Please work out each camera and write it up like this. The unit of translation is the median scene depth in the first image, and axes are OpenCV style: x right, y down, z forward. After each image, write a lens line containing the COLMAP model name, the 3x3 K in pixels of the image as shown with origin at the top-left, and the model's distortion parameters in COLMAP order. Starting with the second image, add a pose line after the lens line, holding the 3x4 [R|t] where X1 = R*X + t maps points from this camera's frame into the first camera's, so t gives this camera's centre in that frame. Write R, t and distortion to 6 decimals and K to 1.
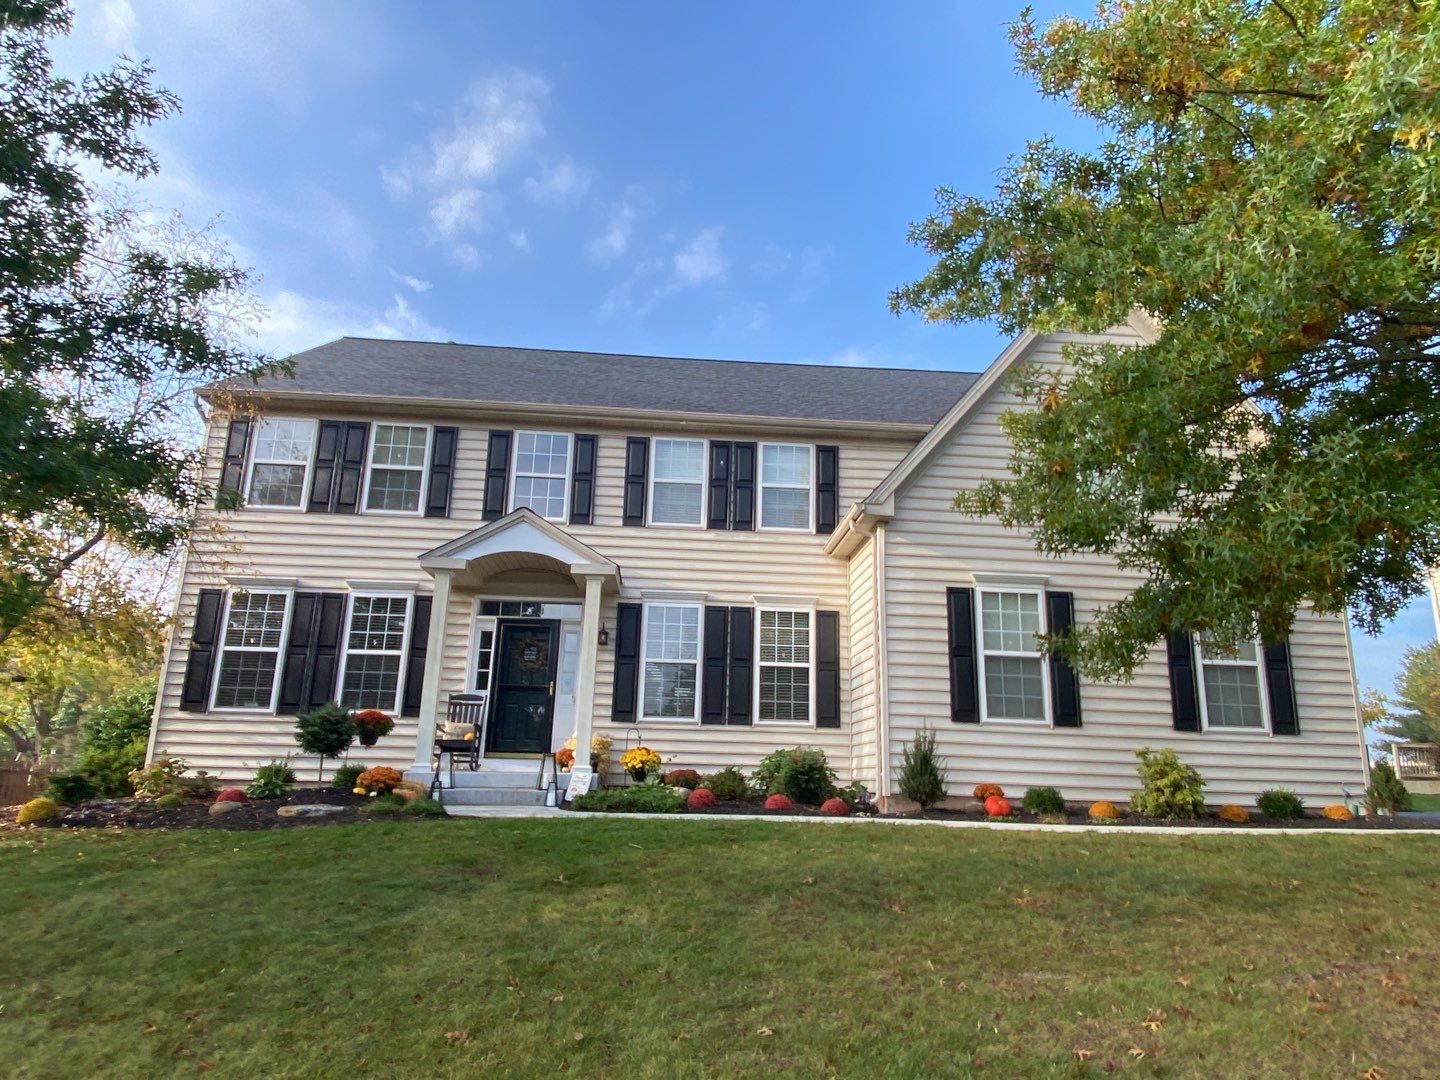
lens RADIAL K [[881.8, 0, 721.5], [0, 881.8, 536.7], [0, 0, 1]] dist [0.034268, -0.003141]
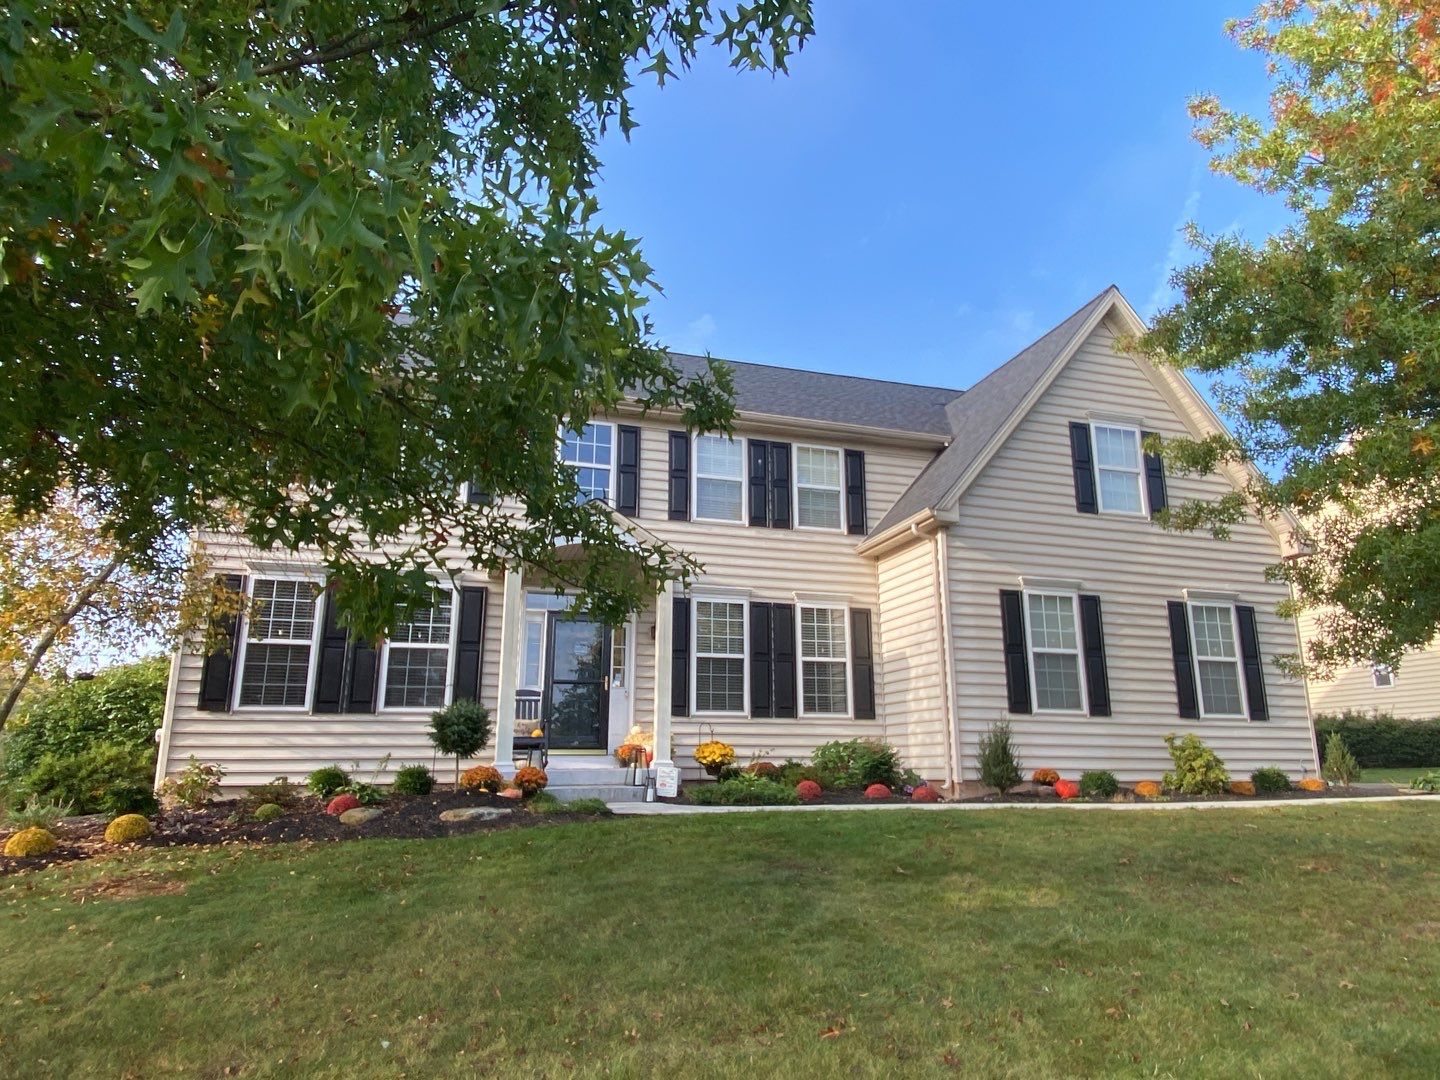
lens RADIAL K [[881.8, 0, 795.1], [0, 881.8, 525.0], [0, 0, 1]] dist [0.034268, -0.003141]
pose [[0.974160, 0.036212, 0.222936, -0.221365], [-0.036137, 0.999337, -0.004415, -0.008558], [-0.222948, -0.003755, 0.974823, -0.009276]]
